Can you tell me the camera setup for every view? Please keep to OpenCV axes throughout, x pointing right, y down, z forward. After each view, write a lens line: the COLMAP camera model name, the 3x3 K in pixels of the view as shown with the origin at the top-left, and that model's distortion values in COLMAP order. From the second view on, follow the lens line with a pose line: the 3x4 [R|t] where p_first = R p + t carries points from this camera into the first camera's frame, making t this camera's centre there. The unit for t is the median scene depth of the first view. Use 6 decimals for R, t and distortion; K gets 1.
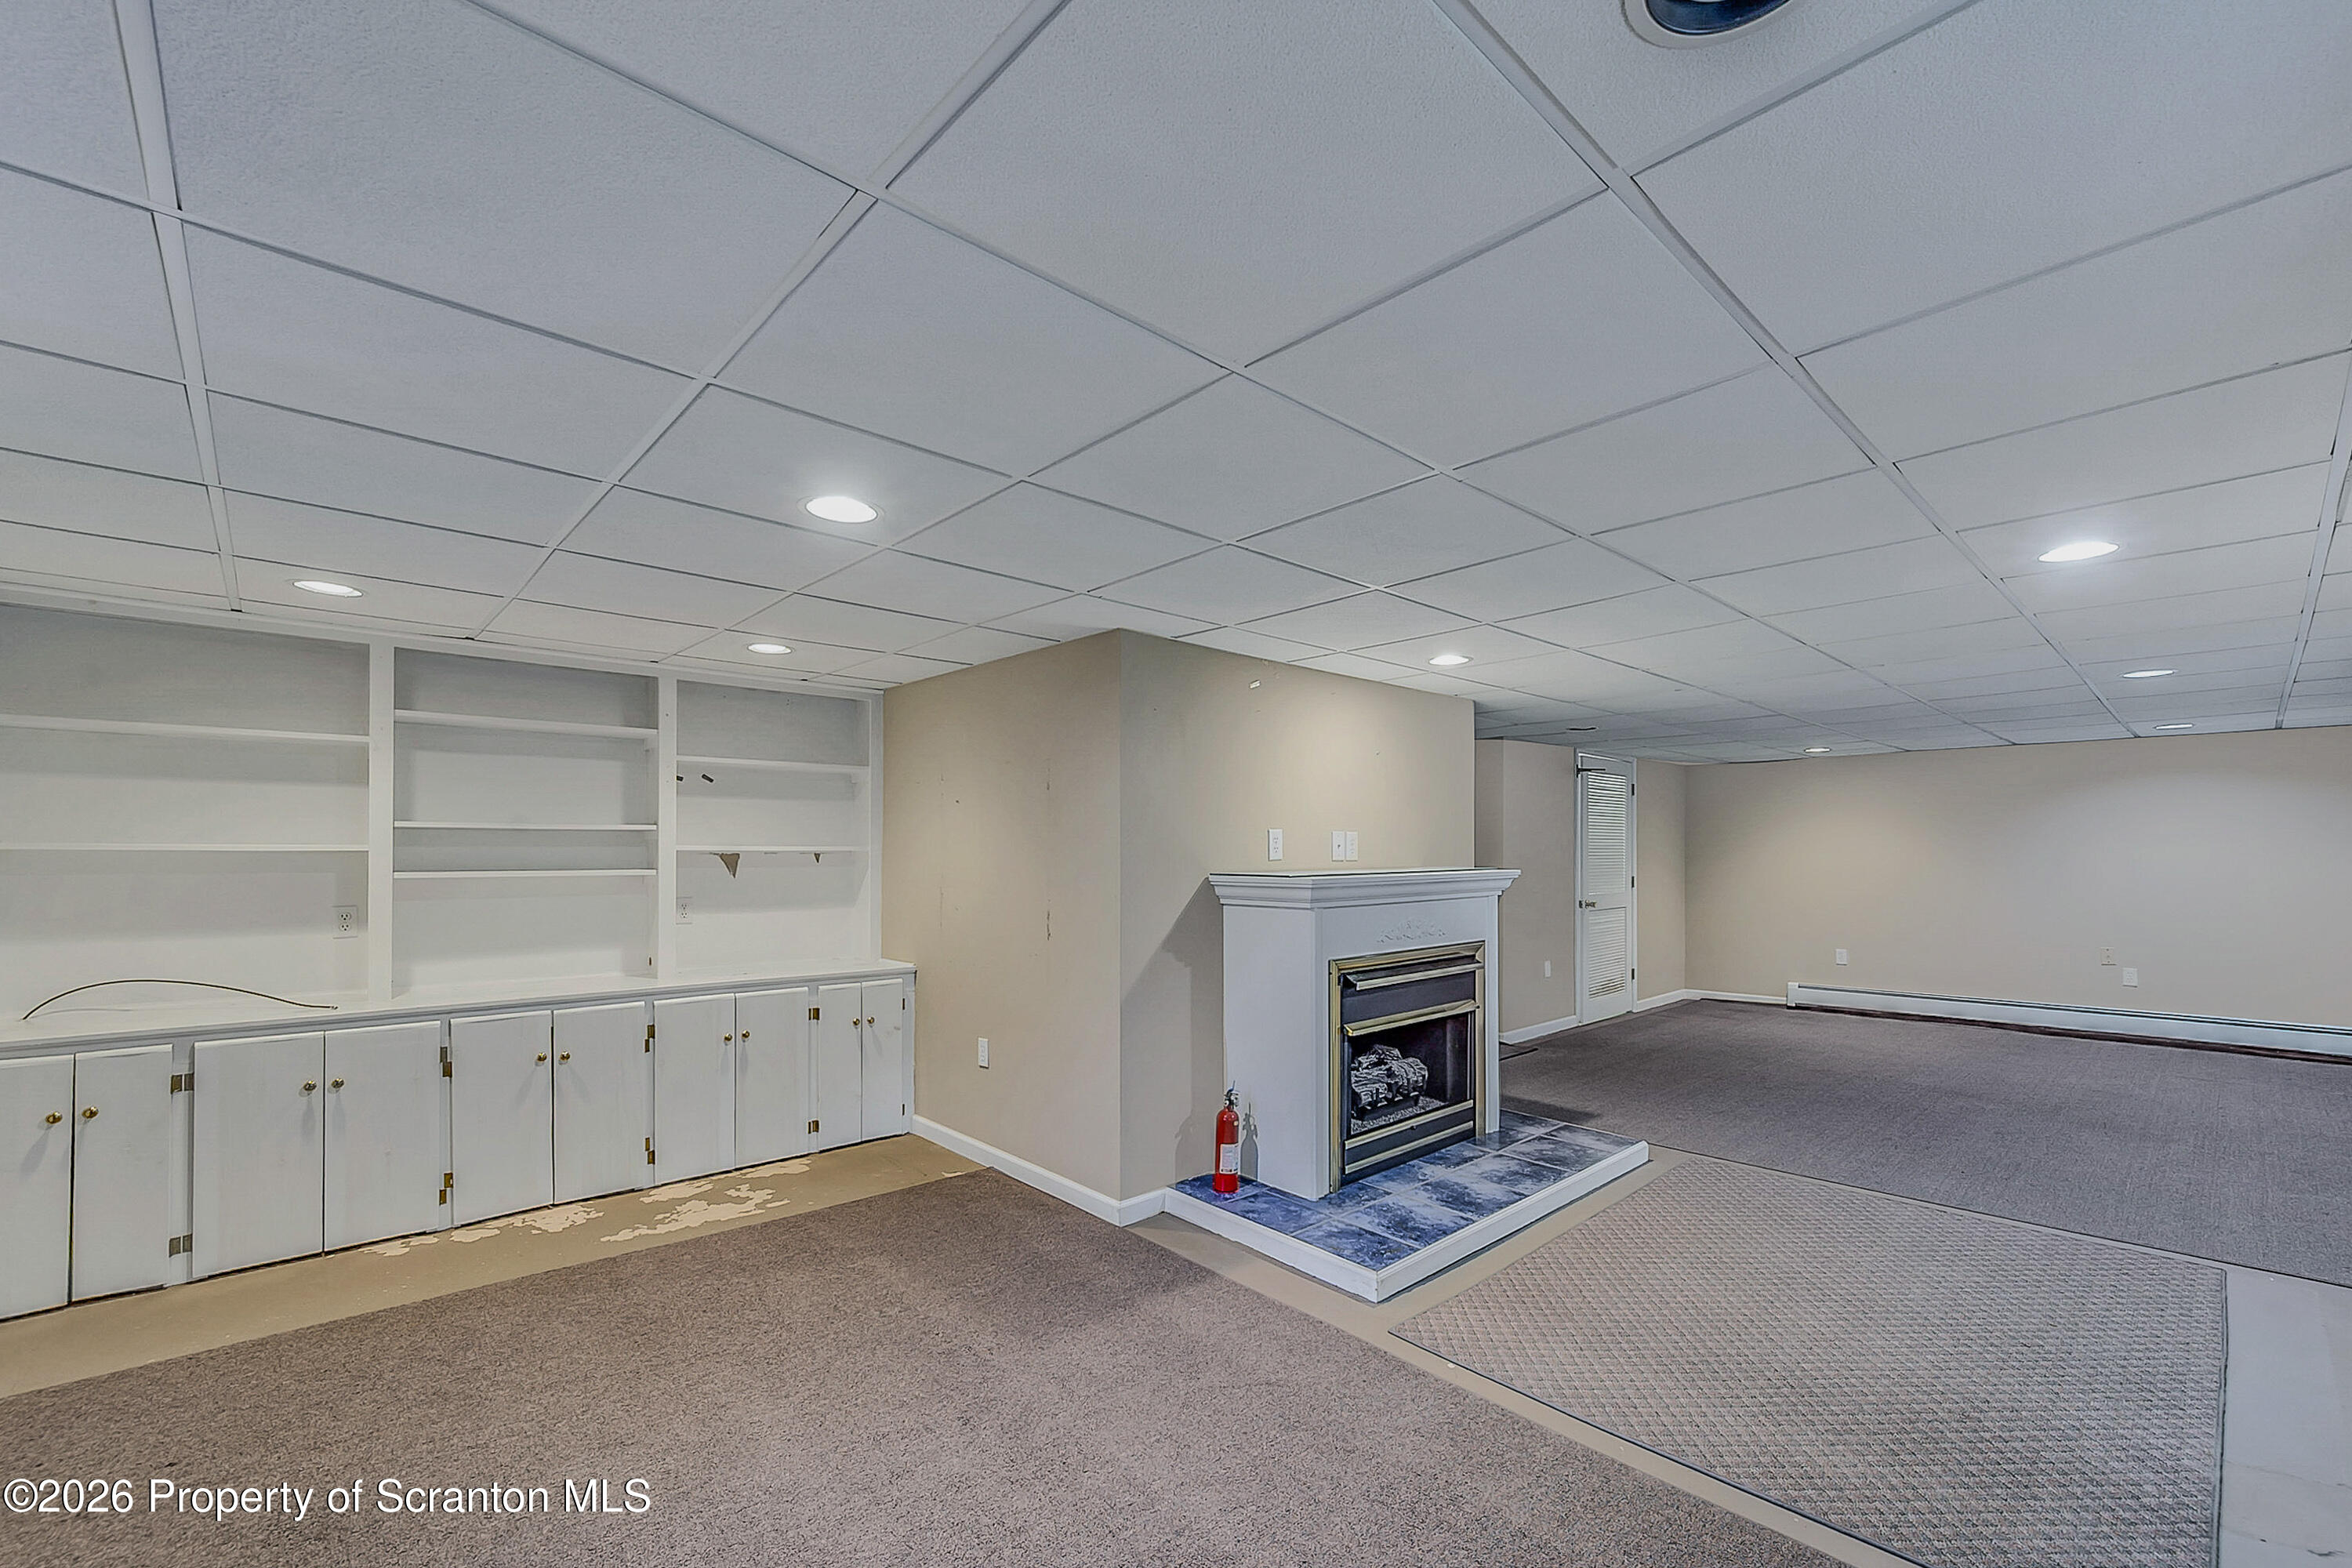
lens RADIAL K [[980.6, 0, 1169.7], [0, 980.6, 849.2], [0, 0, 1]] dist [0.008421, -0.000250]
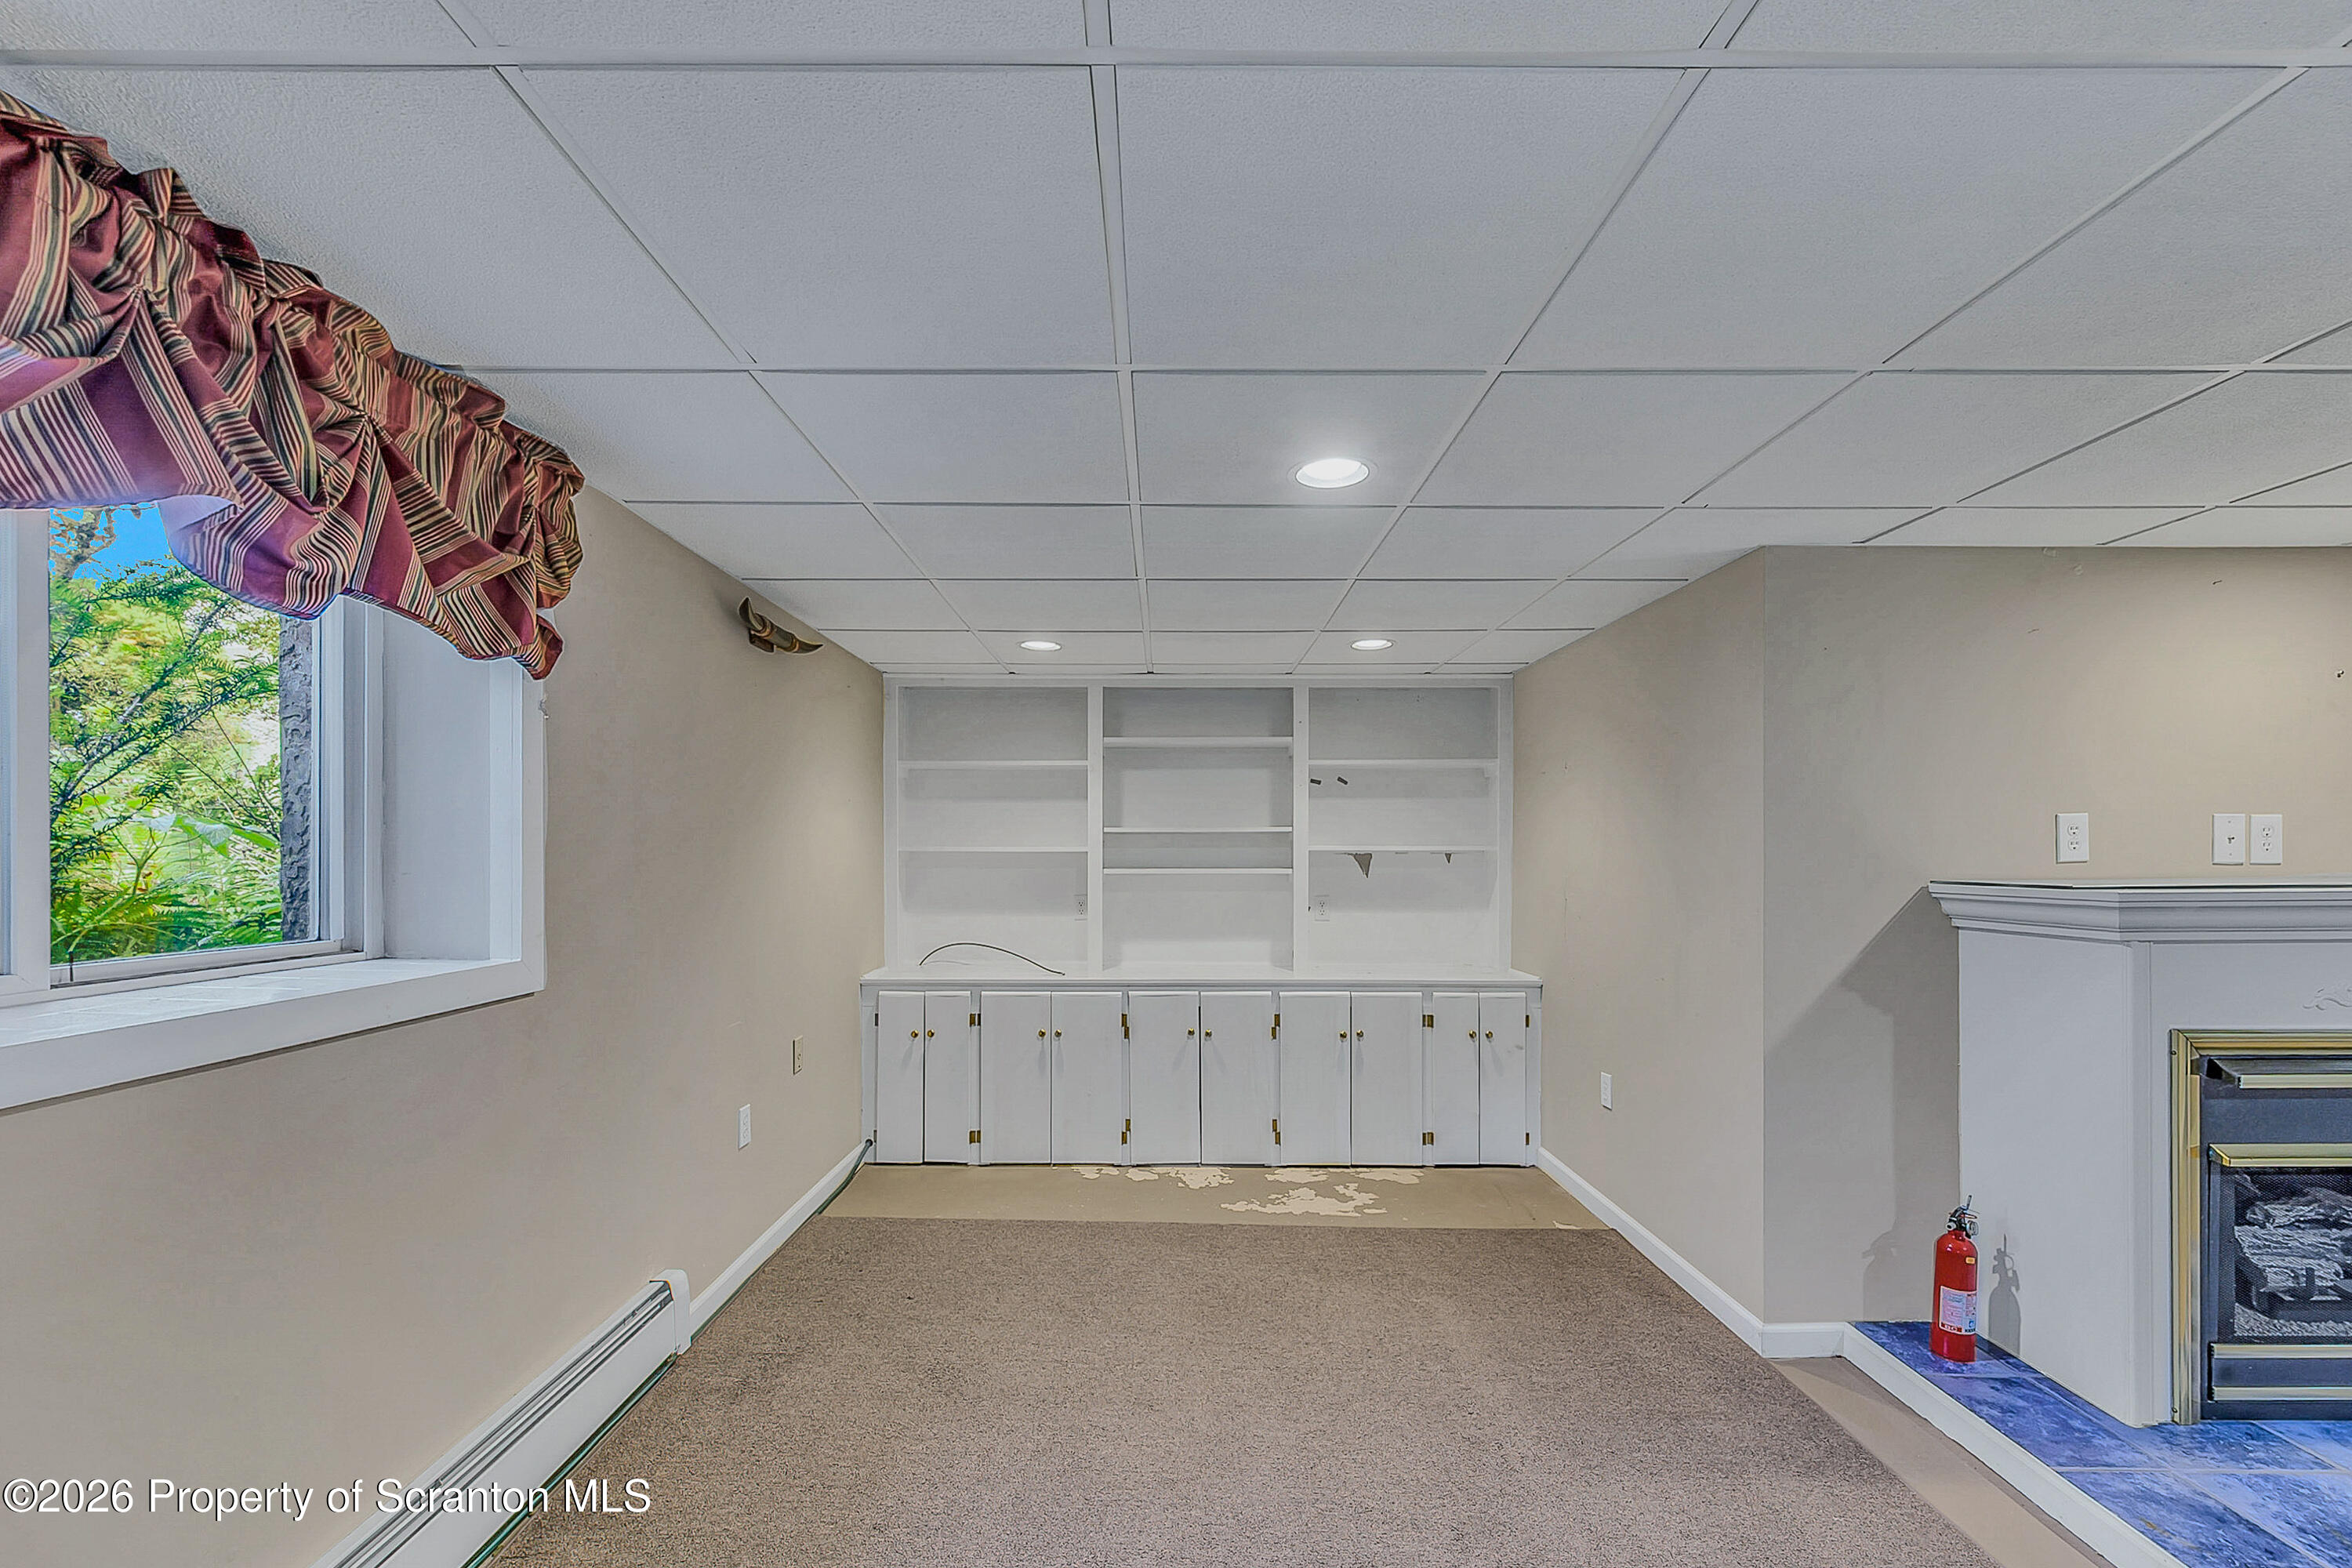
lens RADIAL K [[980.6, 0, 1179.5], [0, 980.6, 857.7], [0, 0, 1]] dist [0.008421, -0.000250]
pose [[0.744670, 0.001061, -0.667432, 0.110258], [0.003623, 0.999978, 0.005632, 0.003123], [0.667423, -0.006612, 0.744650, 0.148292]]
